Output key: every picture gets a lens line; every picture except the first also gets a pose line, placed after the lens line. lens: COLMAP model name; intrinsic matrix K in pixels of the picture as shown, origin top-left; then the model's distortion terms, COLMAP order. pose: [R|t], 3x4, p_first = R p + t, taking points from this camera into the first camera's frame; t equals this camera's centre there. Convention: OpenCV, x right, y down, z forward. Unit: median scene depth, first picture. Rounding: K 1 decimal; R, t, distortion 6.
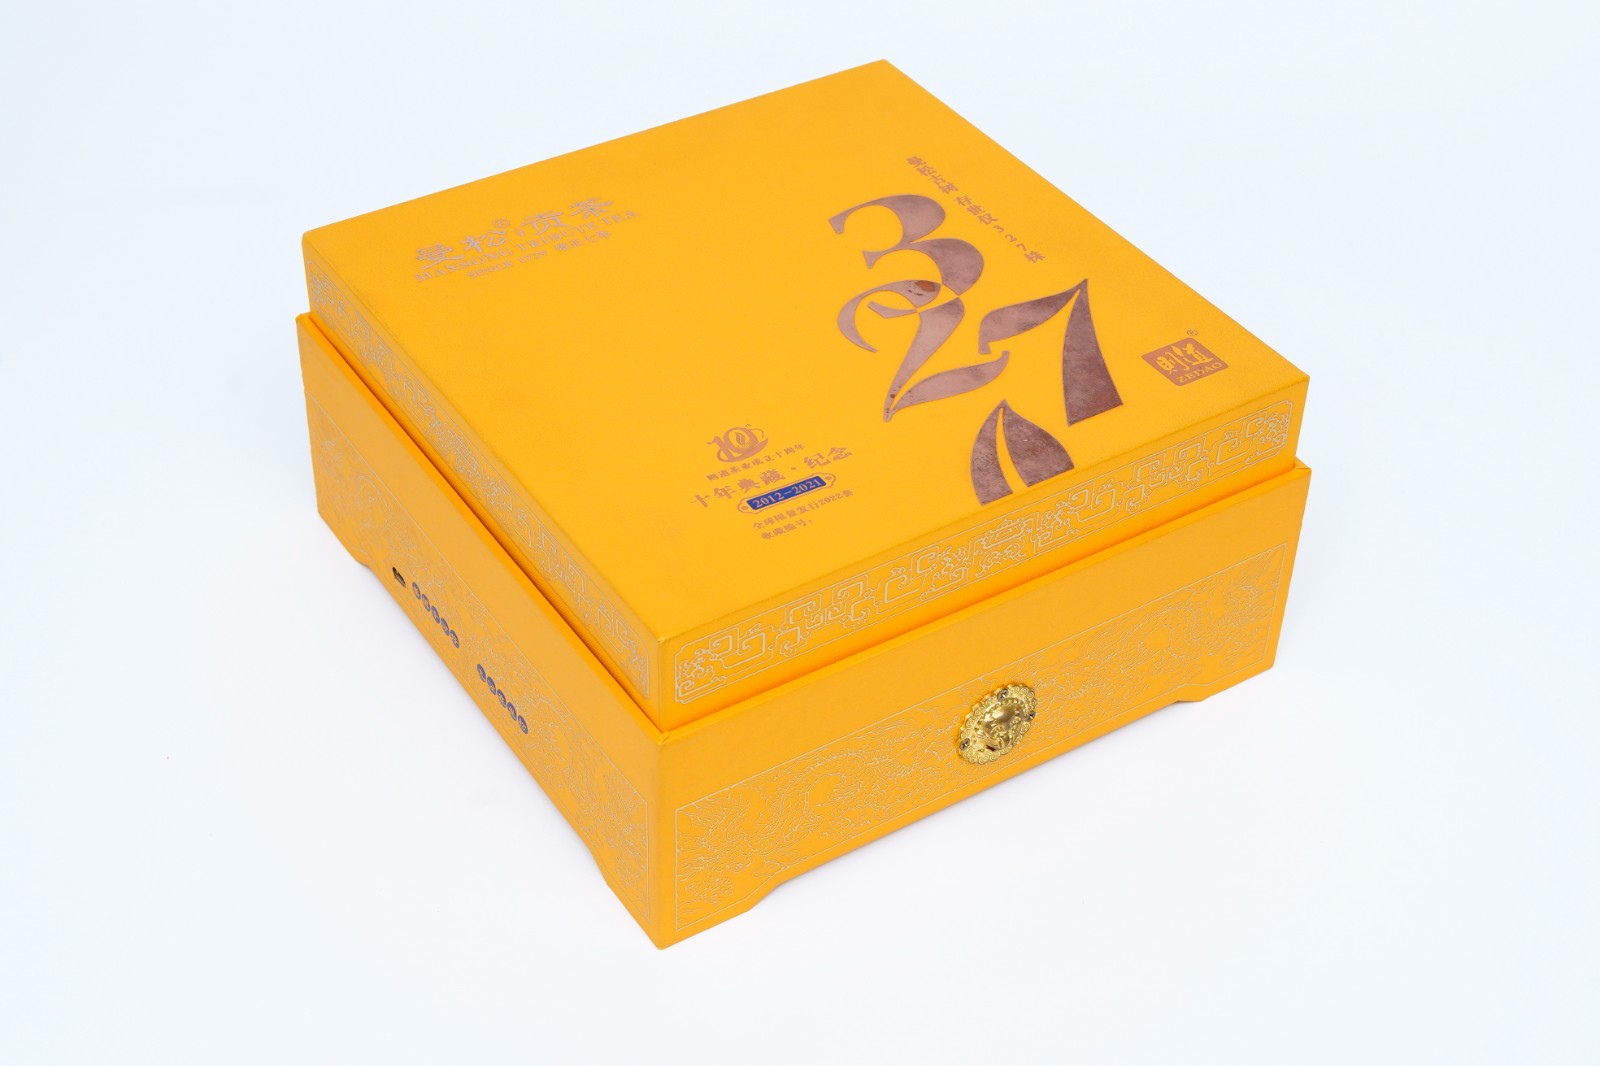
lens RADIAL K [[2565.4, 0, 800.0], [0, 2565.4, 533.0], [0, 0, 1]] dist [-0.037850, -0.044269]
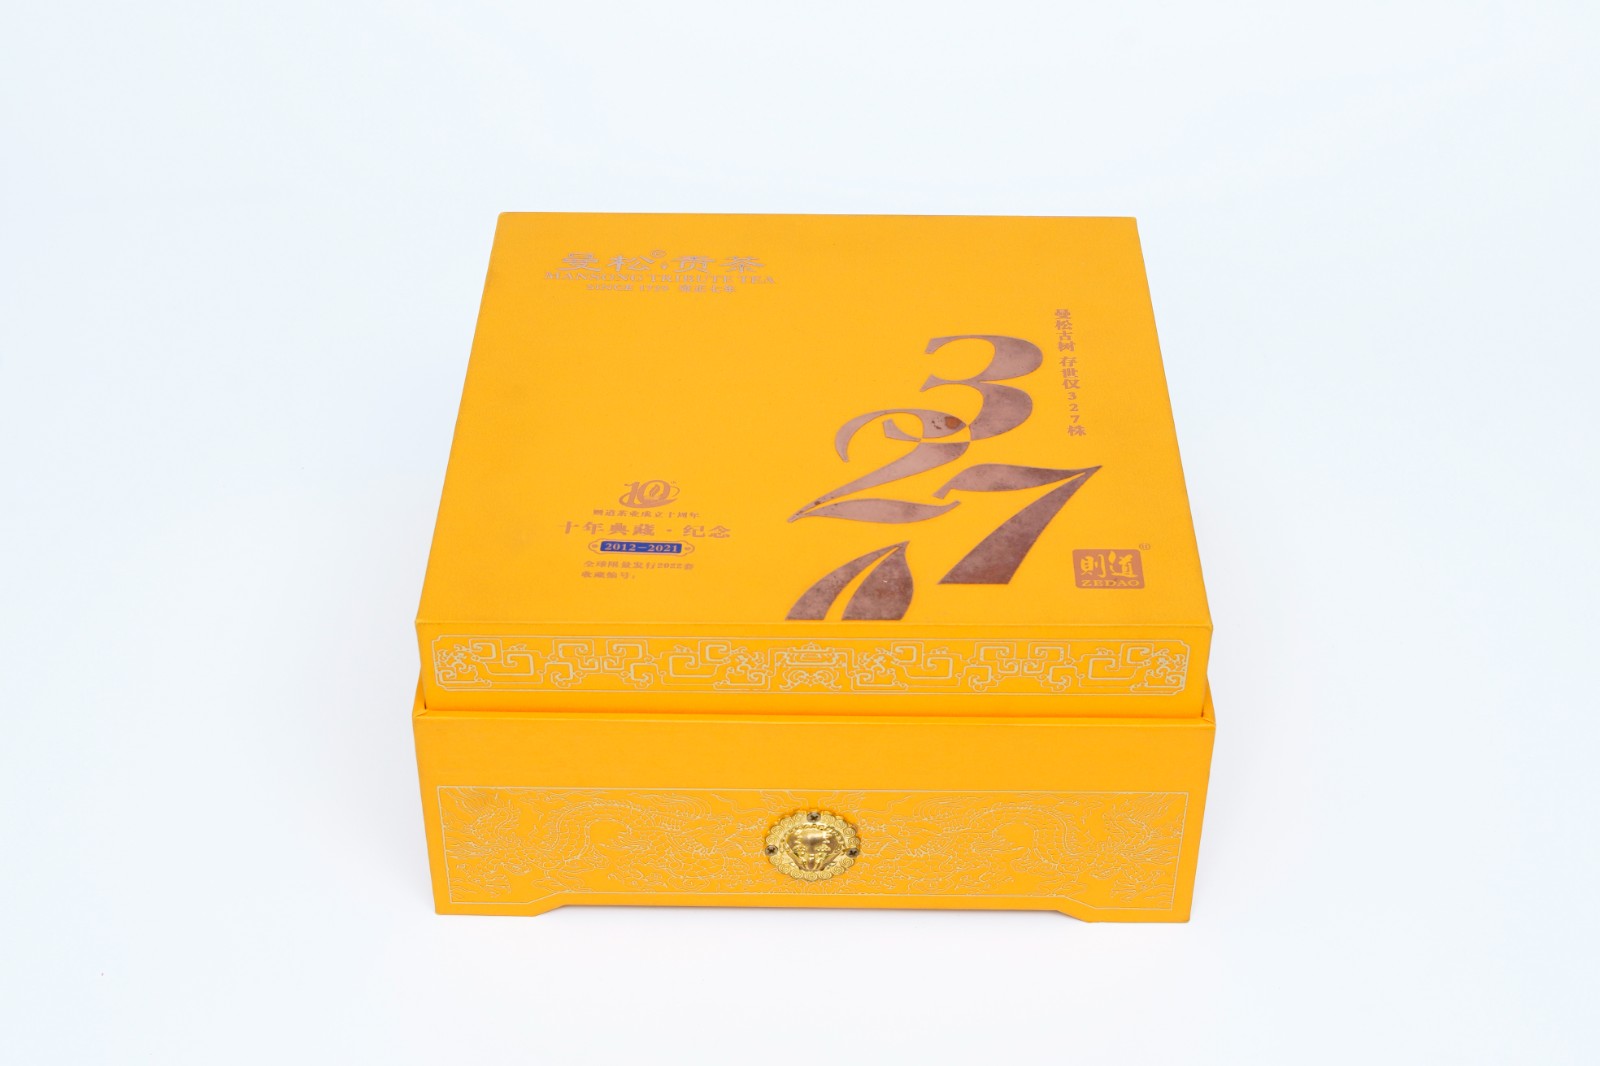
lens RADIAL K [[2565.4, 0, 800.0], [0, 2565.4, 533.0], [0, 0, 1]] dist [-0.037850, -0.044269]
pose [[0.829760, 0.319047, -0.457937, 0.496808], [-0.335641, 0.940802, 0.047296, -0.087204], [0.445918, 0.114458, 0.887726, 0.090243]]
